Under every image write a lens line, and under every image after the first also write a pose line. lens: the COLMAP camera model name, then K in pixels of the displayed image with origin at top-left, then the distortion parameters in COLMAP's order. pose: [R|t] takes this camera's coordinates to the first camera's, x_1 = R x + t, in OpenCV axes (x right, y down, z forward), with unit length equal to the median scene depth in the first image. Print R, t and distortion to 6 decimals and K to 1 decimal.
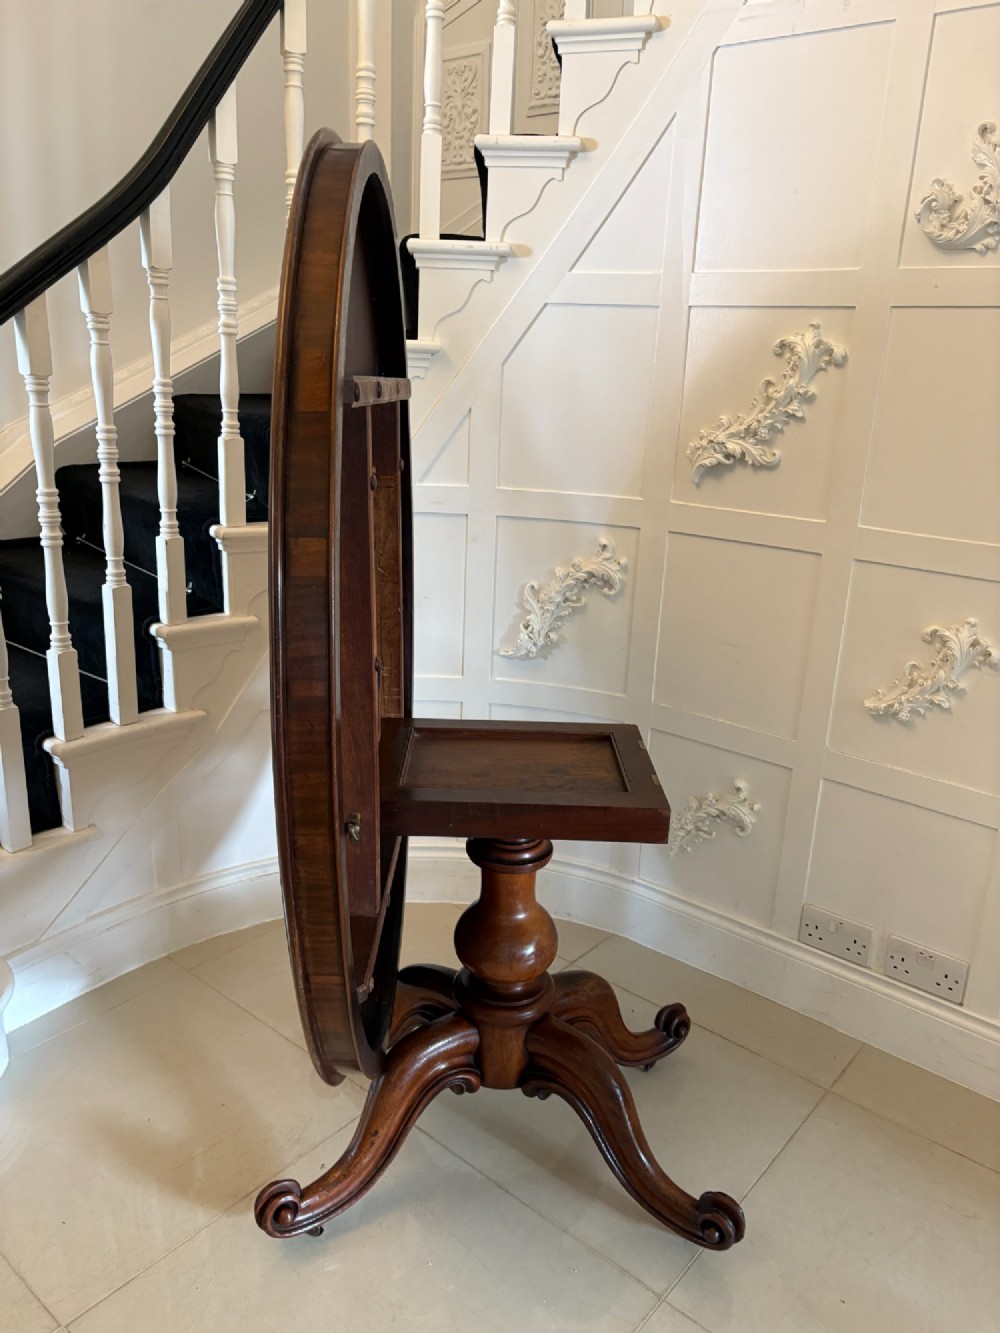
lens RADIAL K [[1014.1, 0, 491.3], [0, 1014.1, 668.2], [0, 0, 1]] dist [0.008679, 0.004087]
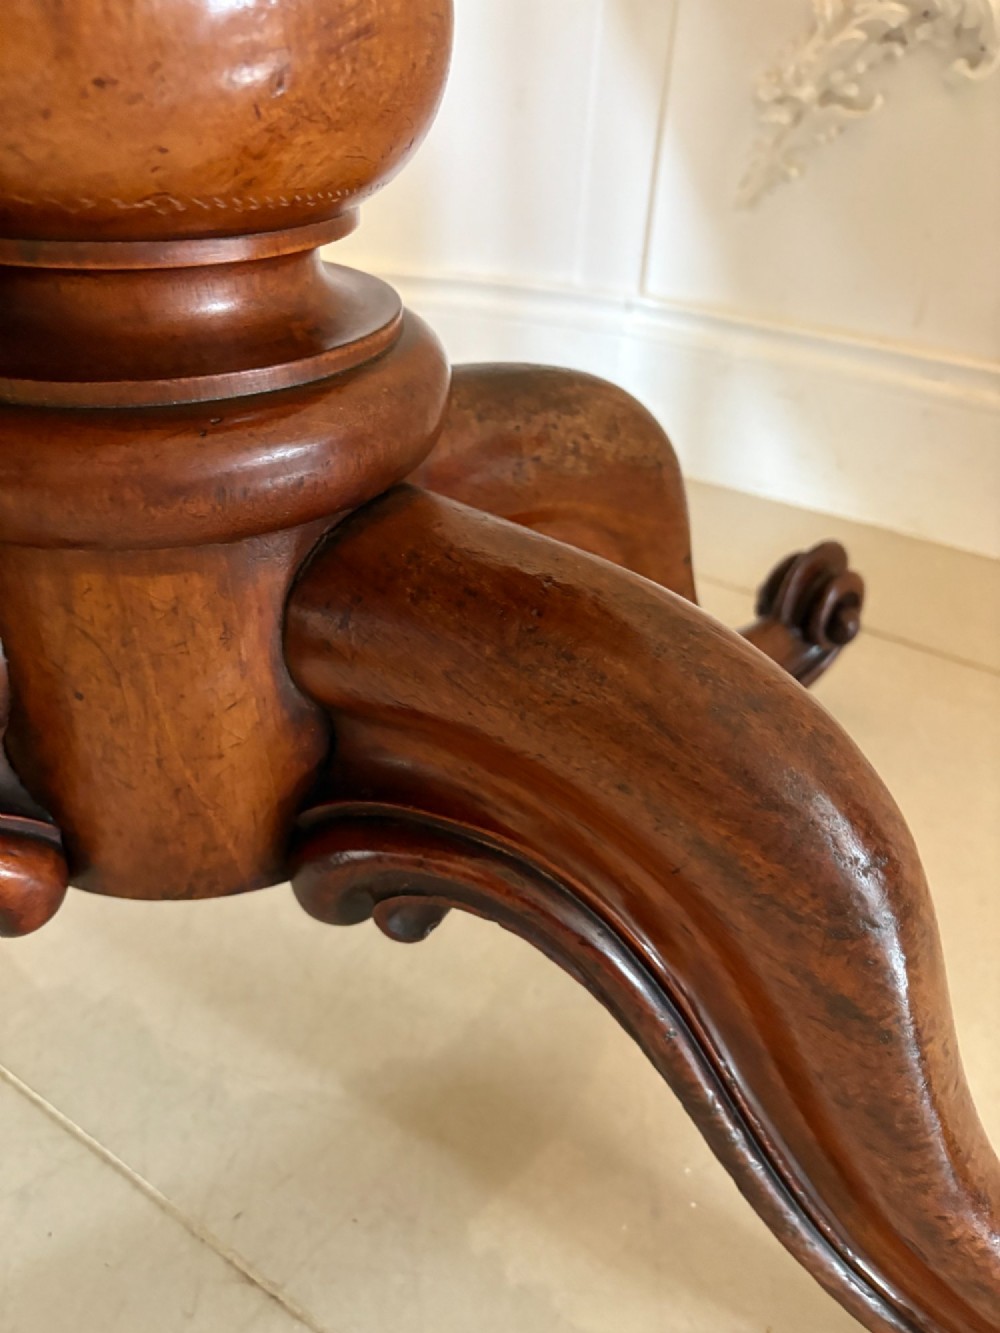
lens RADIAL K [[1001.2, 0, 500.0], [0, 1001.2, 666.5], [0, 0, 1]] dist [0.023296, -0.045647]
pose [[0.991769, -0.068960, 0.107880, 0.042601], [0.034366, 0.955023, 0.294535, 0.271992], [-0.123339, -0.288403, 0.949532, 0.702369]]
